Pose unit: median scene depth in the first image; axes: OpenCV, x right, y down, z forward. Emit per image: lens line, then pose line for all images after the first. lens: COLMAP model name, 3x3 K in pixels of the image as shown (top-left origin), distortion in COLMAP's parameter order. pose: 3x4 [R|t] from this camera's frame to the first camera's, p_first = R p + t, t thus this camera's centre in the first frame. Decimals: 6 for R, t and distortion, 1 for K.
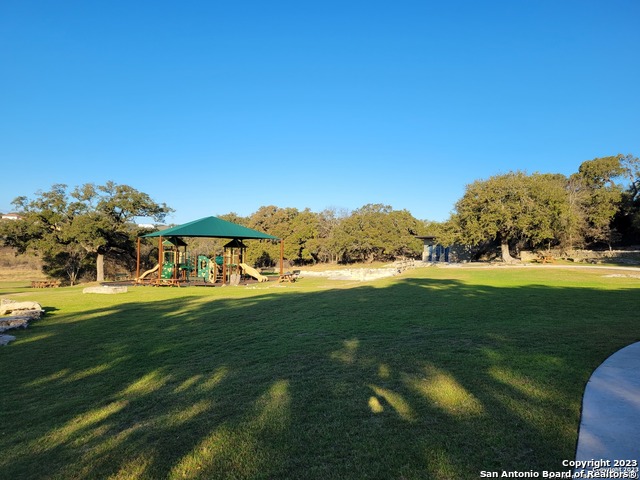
lens RADIAL K [[489.6, 0, 320.0], [0, 489.6, 240.0], [0, 0, 1]] dist [0.009907, -0.000399]
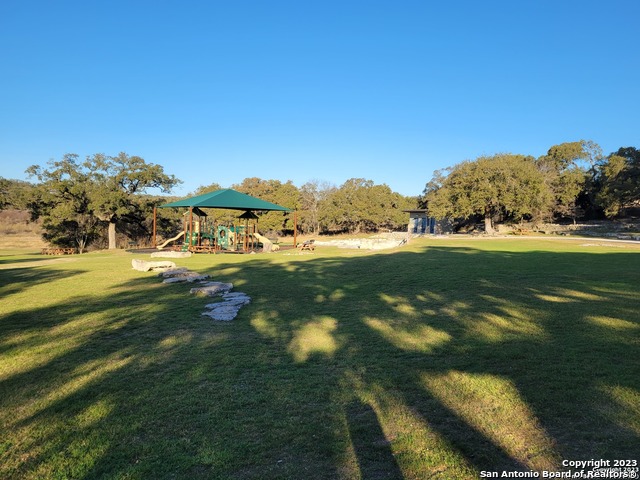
lens RADIAL K [[494.1, 0, 327.6], [0, 494.1, 248.5], [0, 0, 1]] dist [0.027028, -0.025961]
pose [[0.993182, 0.004666, 0.116477, -0.119497], [-0.013379, 0.997159, 0.074133, -0.001284], [-0.115800, -0.075186, 0.990423, -0.099959]]
